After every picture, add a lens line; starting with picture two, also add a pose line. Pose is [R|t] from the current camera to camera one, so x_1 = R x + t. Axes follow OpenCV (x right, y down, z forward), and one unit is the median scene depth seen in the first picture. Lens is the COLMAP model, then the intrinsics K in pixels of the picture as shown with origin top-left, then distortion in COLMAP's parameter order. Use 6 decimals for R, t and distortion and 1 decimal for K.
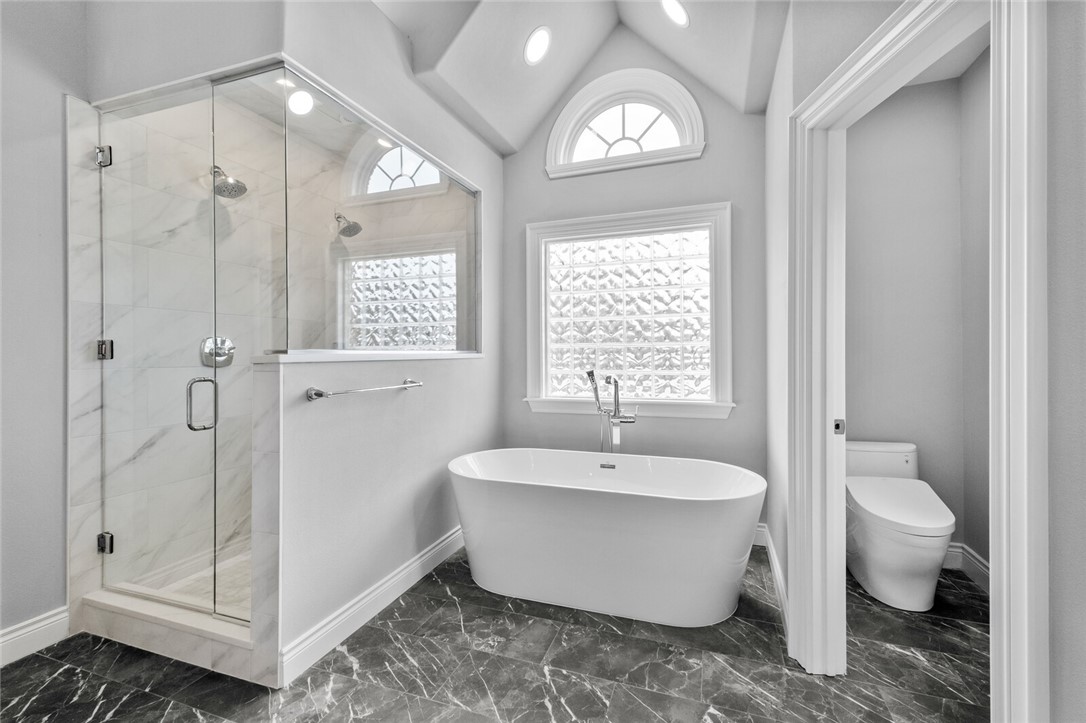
lens RADIAL K [[469.2, 0, 544.6], [0, 469.2, 353.3], [0, 0, 1]] dist [0.008767, -0.000610]
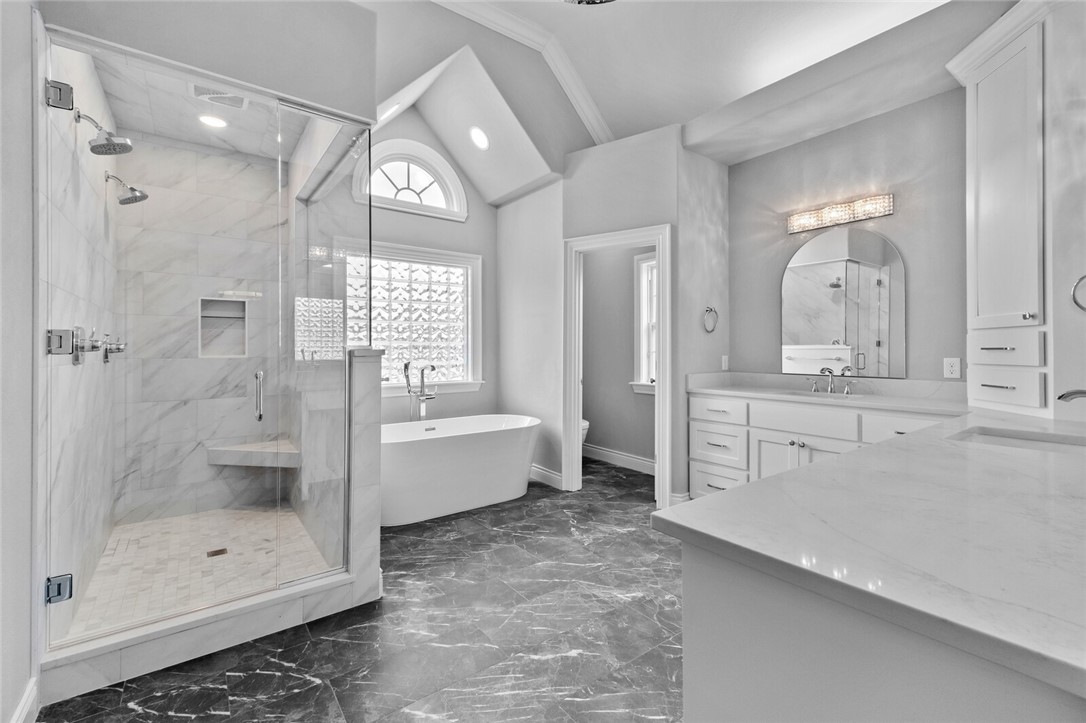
lens RADIAL K [[477.3, 0, 543.3], [0, 477.3, 358.1], [0, 0, 1]] dist [0.009507, -0.000509]
pose [[0.554024, -0.013620, 0.832389, -1.247790], [0.001134, 0.999878, 0.015606, 0.004570], [-0.832500, -0.007702, 0.553972, -0.121166]]
